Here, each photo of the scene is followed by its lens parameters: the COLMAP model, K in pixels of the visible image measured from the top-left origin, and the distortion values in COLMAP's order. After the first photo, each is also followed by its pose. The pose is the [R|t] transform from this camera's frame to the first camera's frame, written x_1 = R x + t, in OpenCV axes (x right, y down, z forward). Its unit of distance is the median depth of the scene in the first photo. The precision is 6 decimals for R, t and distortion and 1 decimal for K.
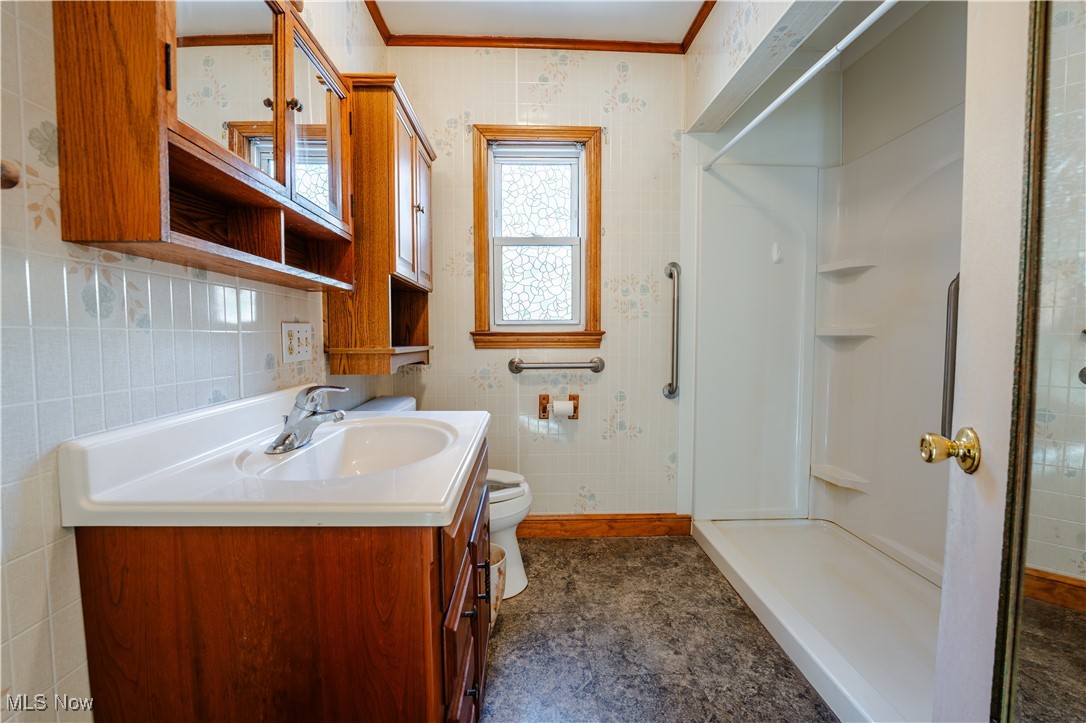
lens RADIAL K [[448.4, 0, 541.0], [0, 448.4, 360.2], [0, 0, 1]] dist [-0.022114, -0.000267]
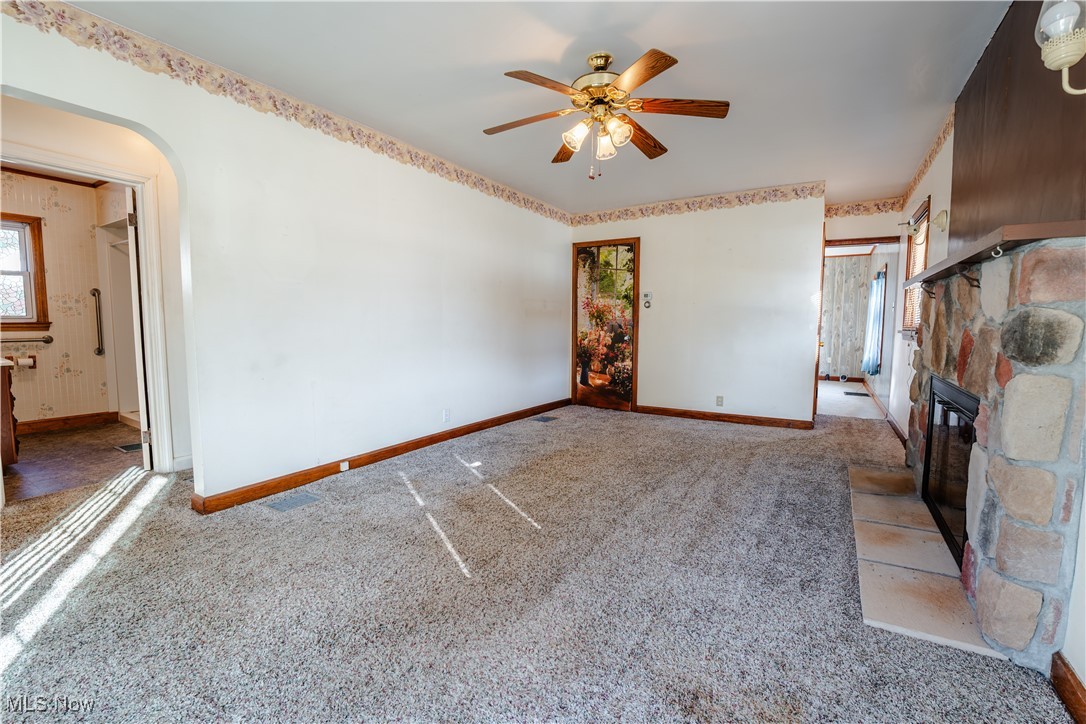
lens RADIAL K [[448.4, 0, 539.2], [0, 448.4, 362.6], [0, 0, 1]] dist [-0.022114, -0.000267]
pose [[0.533990, -0.067121, 0.842822, -0.334315], [0.037623, 0.997743, 0.055621, 0.086069], [-0.844653, 0.002009, 0.535310, -1.803045]]
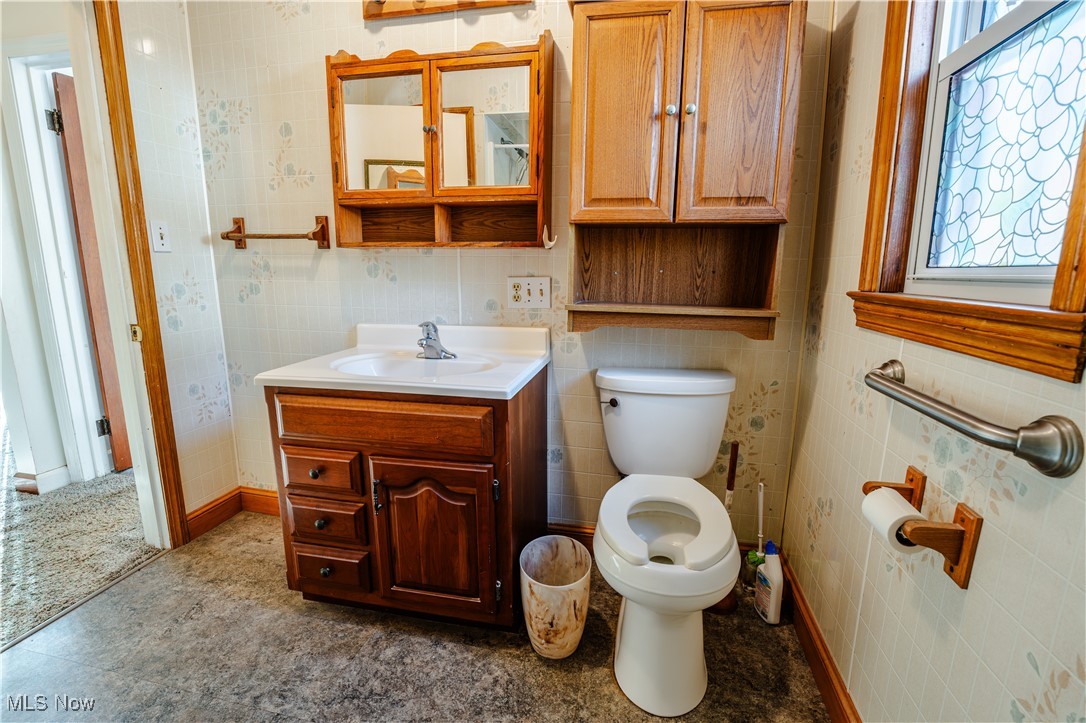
lens RADIAL K [[489.5, 0, 545.9], [0, 489.5, 359.2], [0, 0, 1]] dist [-0.001876, -0.000028]
pose [[-0.230797, 0.181803, -0.955866, 0.451507], [-0.058188, 0.978052, 0.200073, -0.077421], [0.971261, 0.101796, -0.215152, 0.780421]]
